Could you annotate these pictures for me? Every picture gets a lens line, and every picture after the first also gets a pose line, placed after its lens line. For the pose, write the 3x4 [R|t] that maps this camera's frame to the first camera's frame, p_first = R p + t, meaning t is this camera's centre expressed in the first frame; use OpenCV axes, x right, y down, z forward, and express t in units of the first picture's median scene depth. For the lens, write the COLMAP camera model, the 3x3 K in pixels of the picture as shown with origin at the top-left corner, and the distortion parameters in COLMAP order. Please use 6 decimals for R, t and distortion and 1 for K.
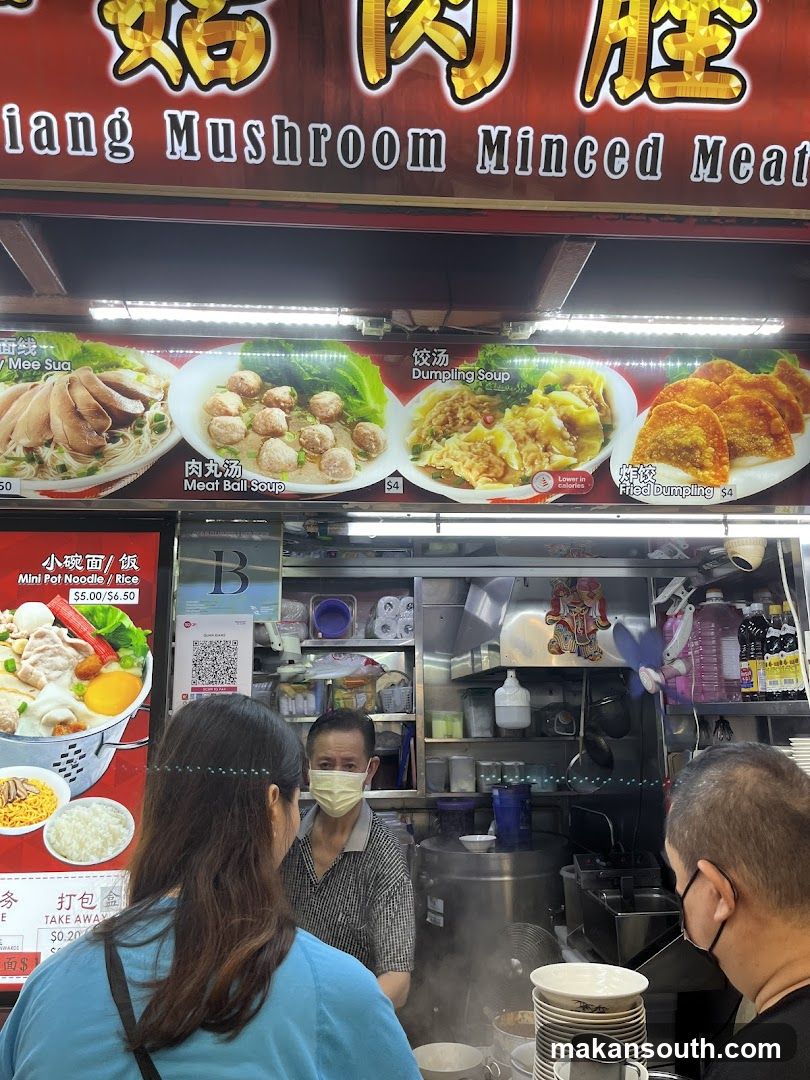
lens RADIAL K [[817.2, 0, 405.0], [0, 817.2, 540.0], [0, 0, 1]] dist [0.056351, -0.080996]
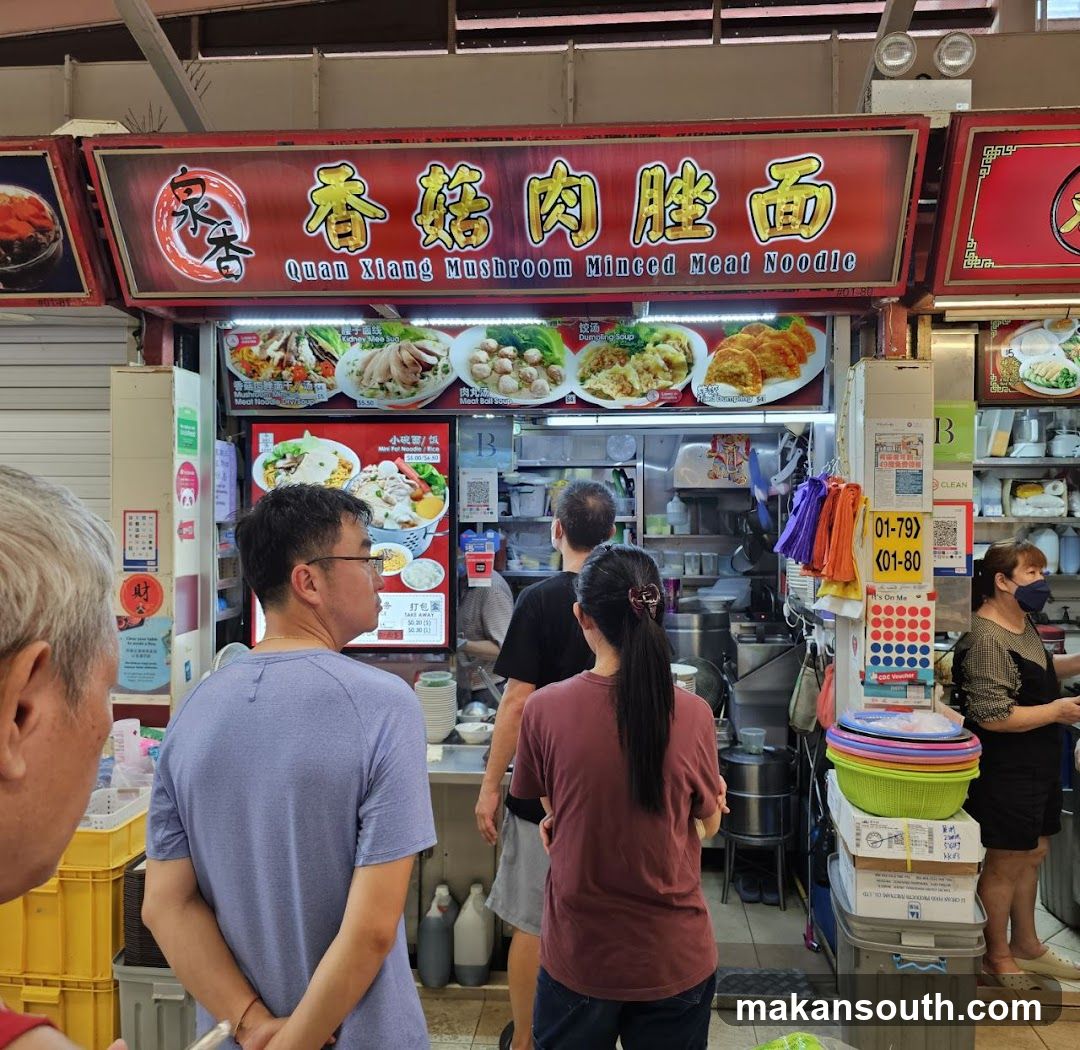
lens RADIAL K [[937.3, 0, 569.9], [0, 937.3, 506.3], [0, 0, 1]] dist [0.118282, -0.236292]
pose [[0.989277, 0.009910, -0.145713, 0.301170], [0.020000, 0.979104, 0.202375, -0.263620], [0.144674, -0.203119, 0.968407, -1.116631]]
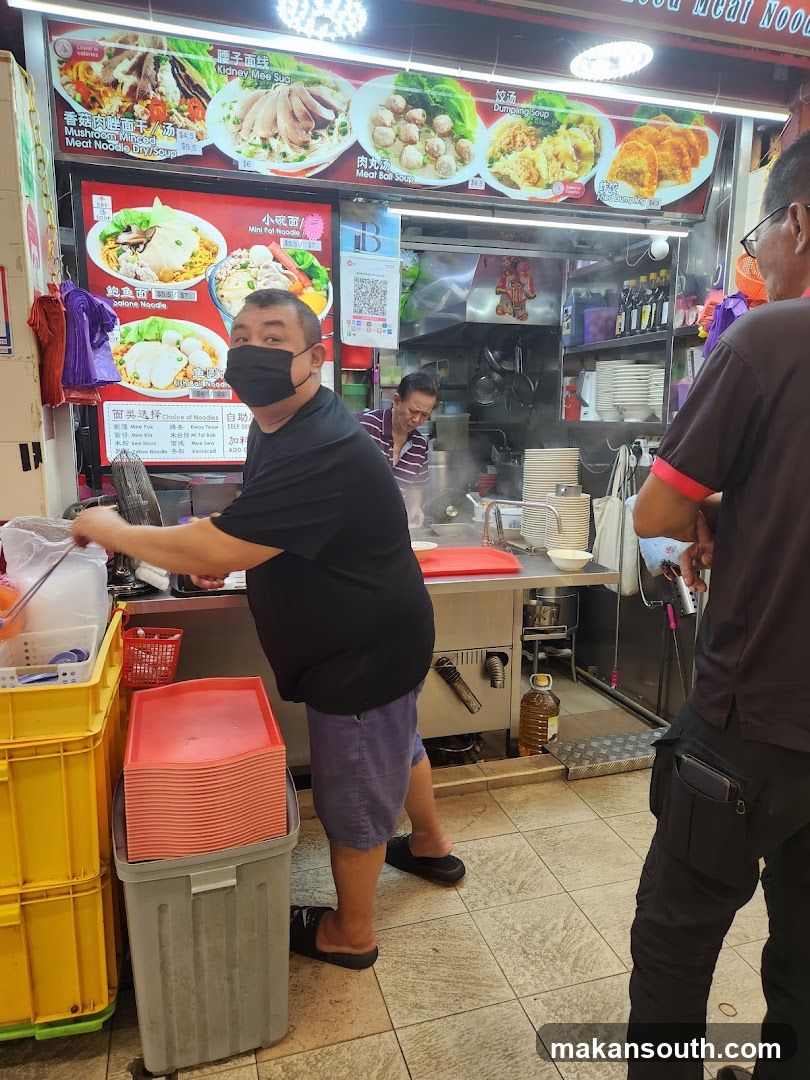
lens RADIAL K [[730.2, 0, 402.4], [0, 730.2, 534.7], [0, 0, 1]] dist [0.061484, -0.045563]
pose [[0.976386, -0.021189, 0.214992, -0.511600], [-0.058027, 0.932884, 0.355471, 0.076259], [-0.208095, -0.359552, 0.909625, -0.614361]]
